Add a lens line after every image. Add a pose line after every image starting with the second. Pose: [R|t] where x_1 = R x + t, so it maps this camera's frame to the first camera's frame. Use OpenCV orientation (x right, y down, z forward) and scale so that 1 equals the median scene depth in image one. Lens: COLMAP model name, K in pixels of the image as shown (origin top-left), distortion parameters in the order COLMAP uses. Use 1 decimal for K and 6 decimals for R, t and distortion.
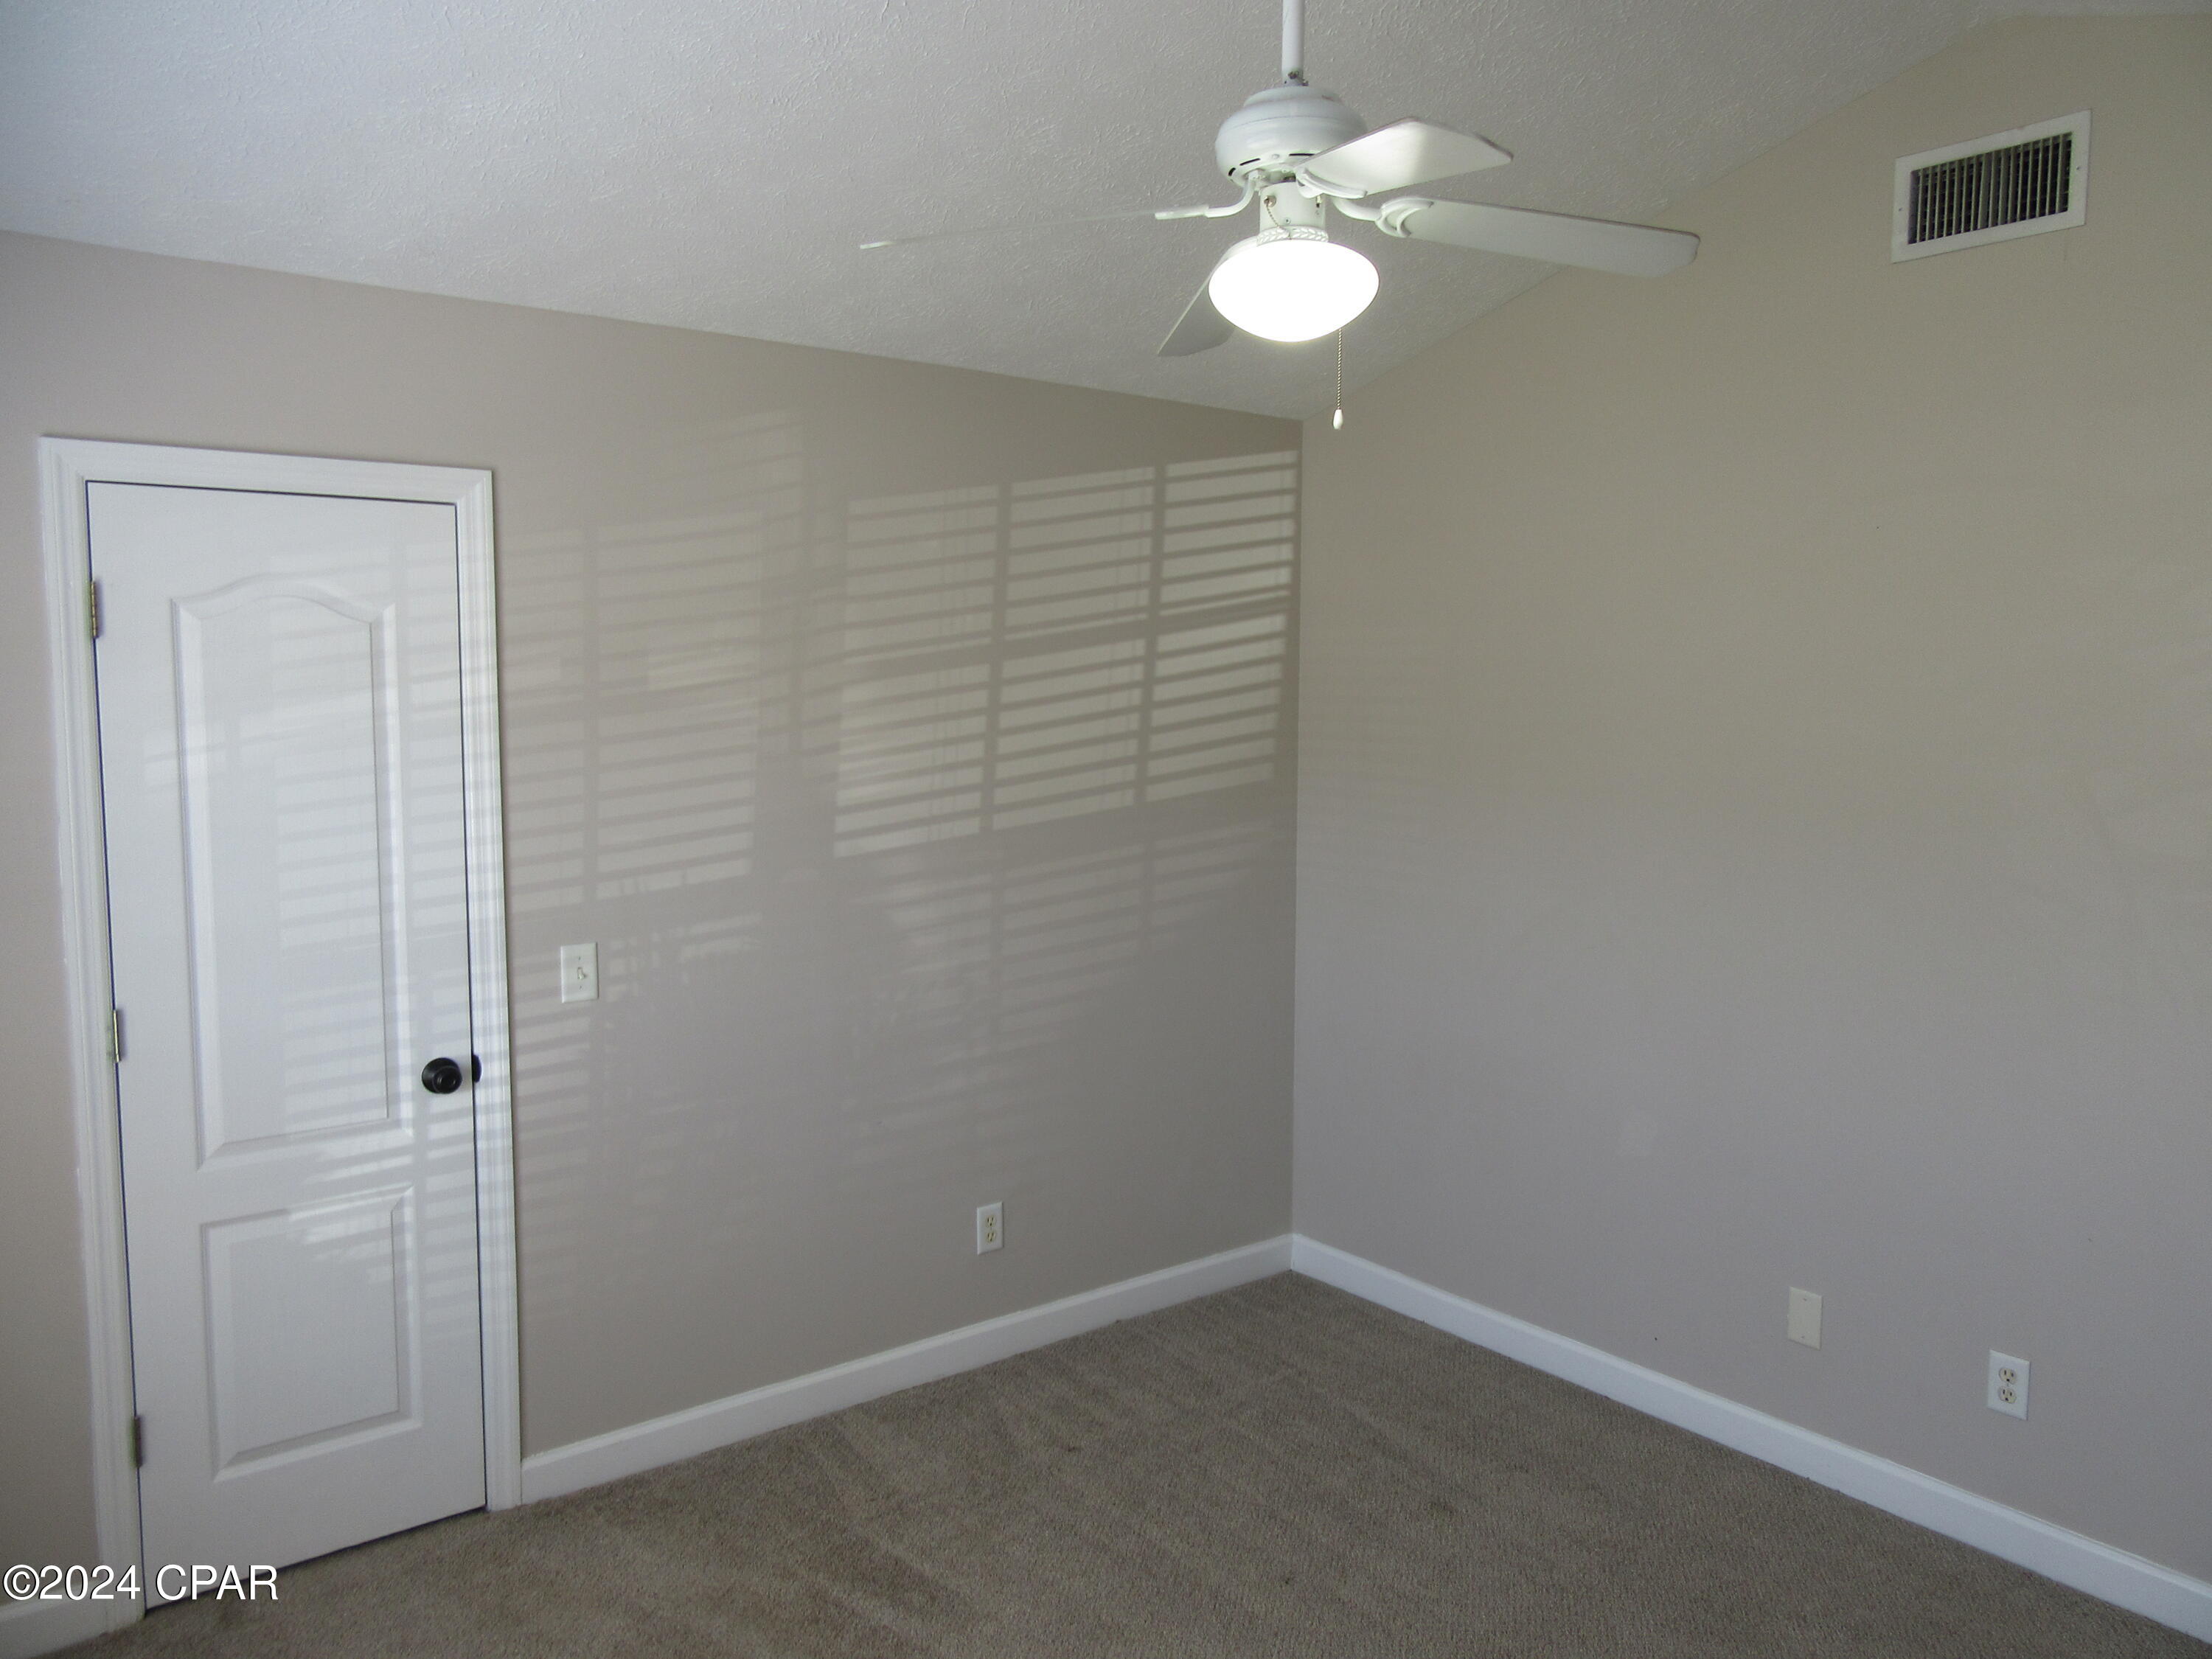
lens RADIAL K [[1638.4, 0, 1100.2], [0, 1638.4, 835.2], [0, 0, 1]] dist [0.003024, 0.002133]
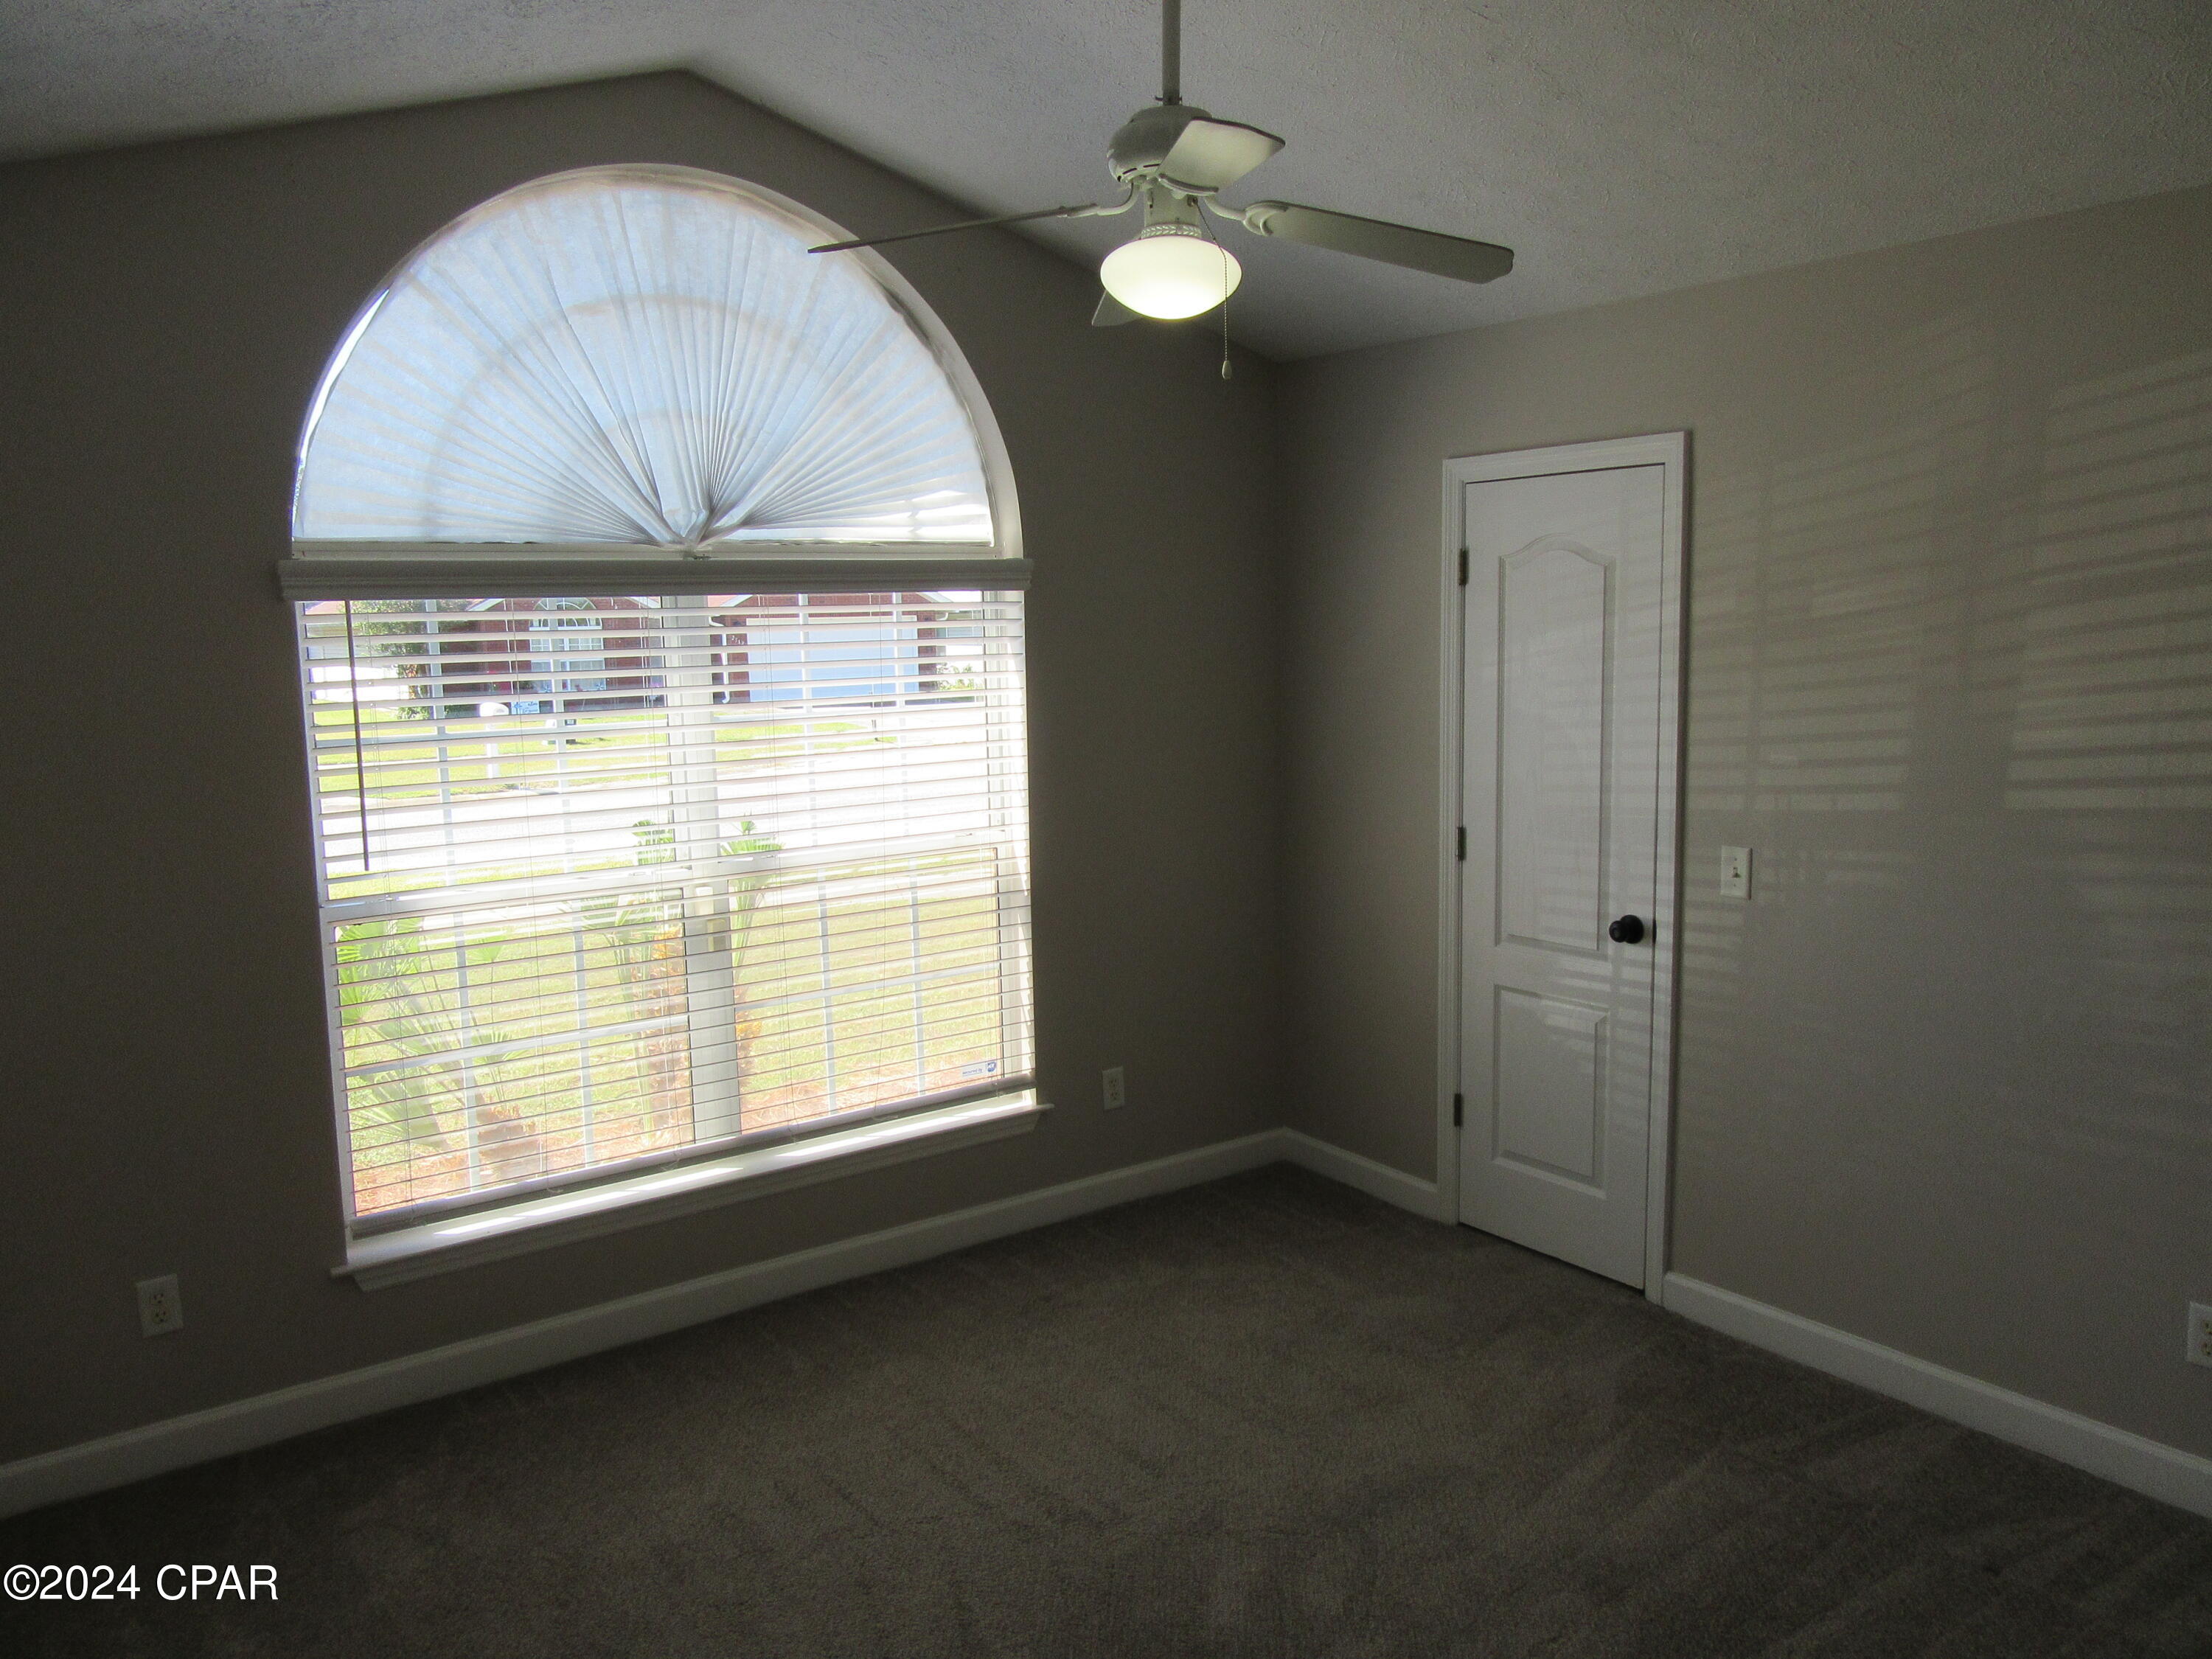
lens RADIAL K [[1638.4, 0, 1101.8], [0, 1638.4, 823.6], [0, 0, 1]] dist [0.003024, 0.002133]
pose [[-0.028977, 0.124322, -0.991819, 0.791801], [-0.082335, 0.988567, 0.126320, -0.053733], [0.996183, 0.085322, -0.018409, 0.587393]]
